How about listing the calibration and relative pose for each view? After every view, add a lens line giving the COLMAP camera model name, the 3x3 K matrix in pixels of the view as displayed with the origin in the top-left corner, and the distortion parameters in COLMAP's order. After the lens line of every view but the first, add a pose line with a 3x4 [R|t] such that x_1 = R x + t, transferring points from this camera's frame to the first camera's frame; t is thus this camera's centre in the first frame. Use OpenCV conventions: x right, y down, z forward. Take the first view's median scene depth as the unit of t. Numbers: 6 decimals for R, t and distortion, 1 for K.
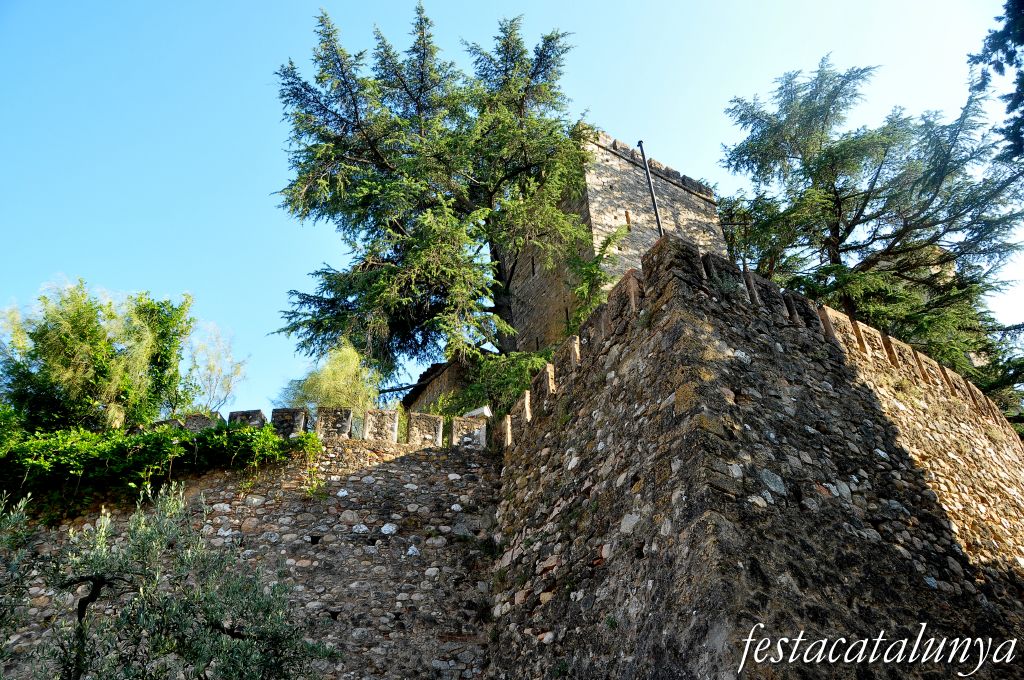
lens RADIAL K [[784.9, 0, 510.6], [0, 784.9, 337.3], [0, 0, 1]] dist [-0.102845, 0.006823]
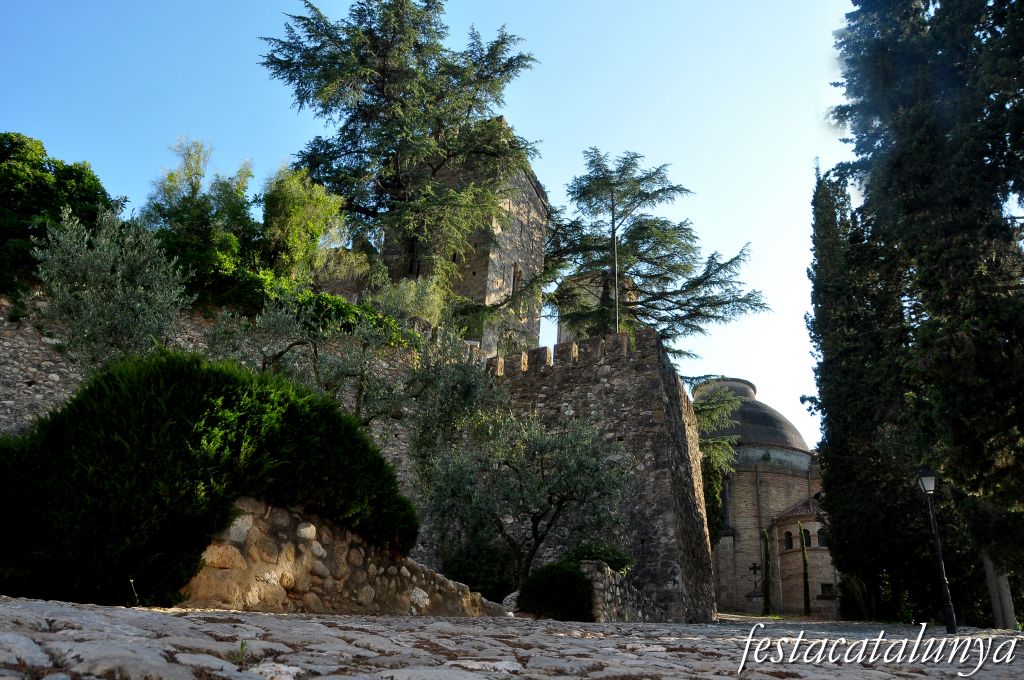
lens RADIAL K [[784.9, 0, 512.0], [0, 784.9, 343.2], [0, 0, 1]] dist [-0.102845, 0.006823]
pose [[0.792604, 0.349417, 0.499686, -0.521086], [-0.435663, 0.897890, 0.063180, -0.029008], [-0.426587, -0.267771, 0.863900, -0.295757]]
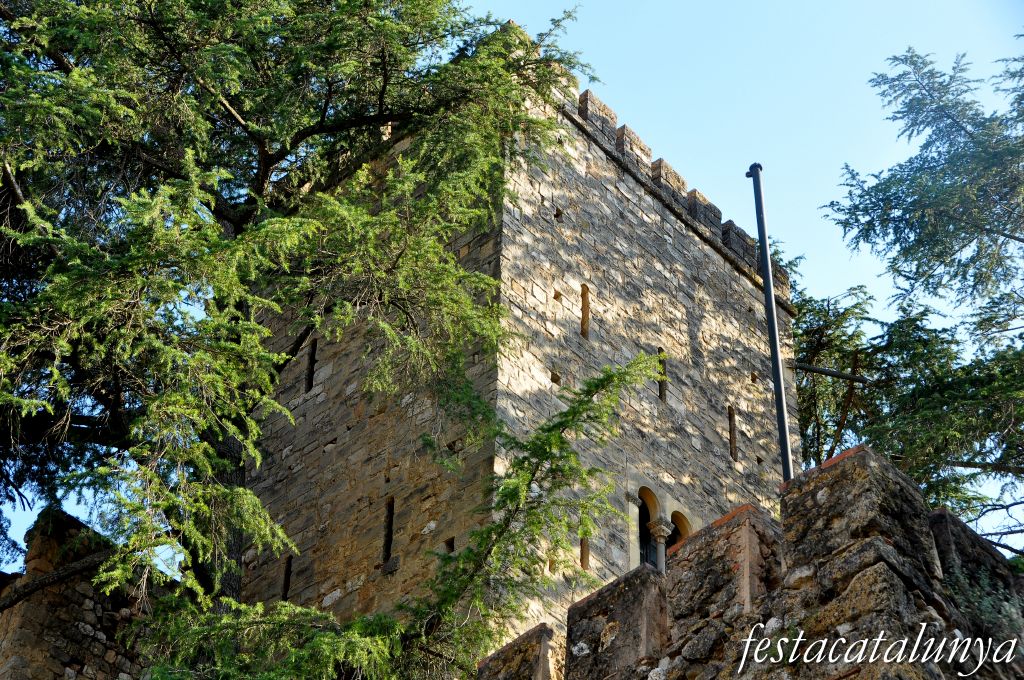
lens RADIAL K [[2108.5, 0, 501.4], [0, 2108.5, 381.6], [0, 0, 1]] dist [0.565690, 0.000000]
pose [[0.959598, 0.231232, 0.160321, -0.049128], [-0.217866, 0.971176, -0.096702, -0.004408], [-0.178060, 0.057867, 0.982317, -0.020660]]
